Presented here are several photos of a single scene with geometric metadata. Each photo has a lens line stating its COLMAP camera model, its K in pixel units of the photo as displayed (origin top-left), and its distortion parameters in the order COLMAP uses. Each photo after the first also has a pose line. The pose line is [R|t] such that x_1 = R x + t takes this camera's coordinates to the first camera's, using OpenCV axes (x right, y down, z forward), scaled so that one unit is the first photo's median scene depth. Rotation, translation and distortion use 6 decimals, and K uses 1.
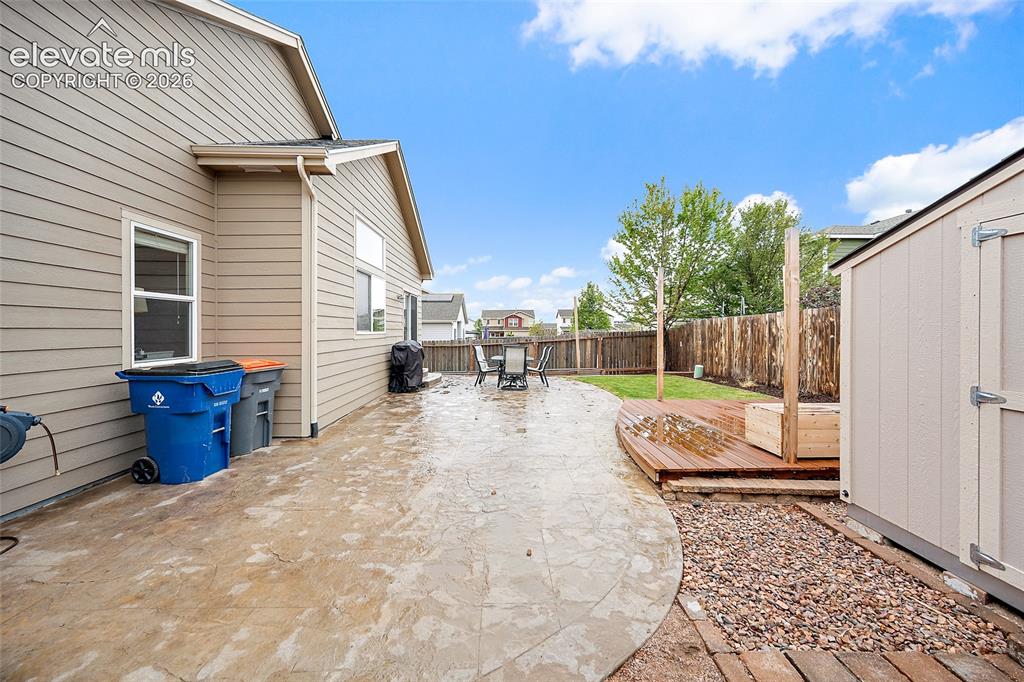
lens RADIAL K [[400.8, 0, 512.5], [0, 400.8, 333.1], [0, 0, 1]] dist [-0.002853, 0.000463]
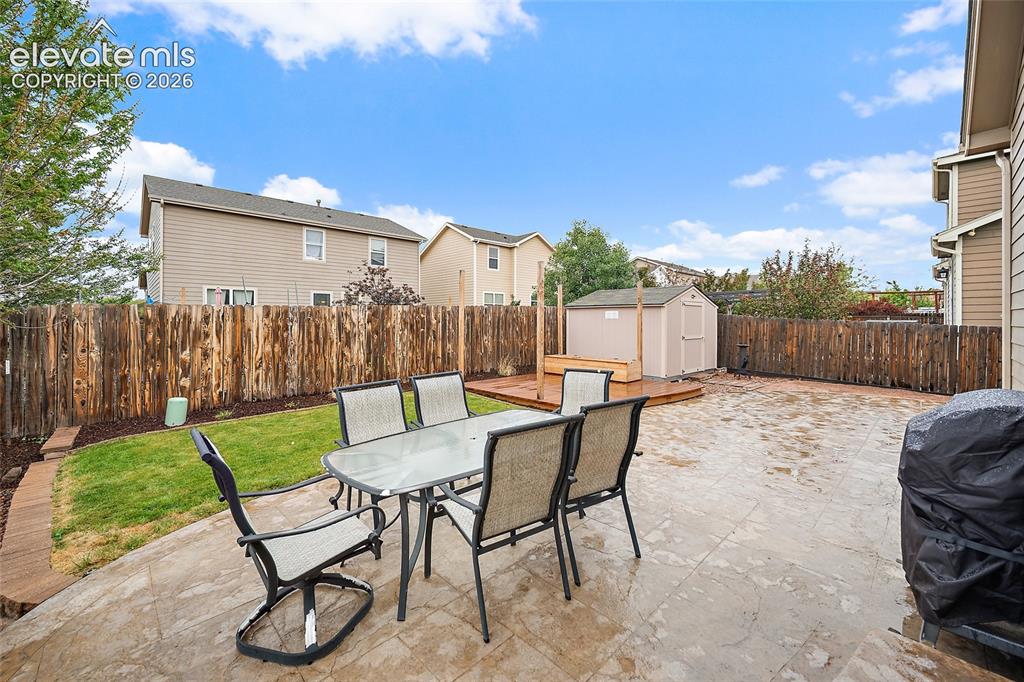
lens RADIAL K [[400.8, 0, 512.9], [0, 400.8, 316.6], [0, 0, 1]] dist [-0.002853, 0.000463]
pose [[-0.668382, 0.009004, 0.743764, -0.272991], [0.008959, 0.999952, -0.004054, -0.023334], [-0.743765, 0.003954, -0.668430, 1.523320]]
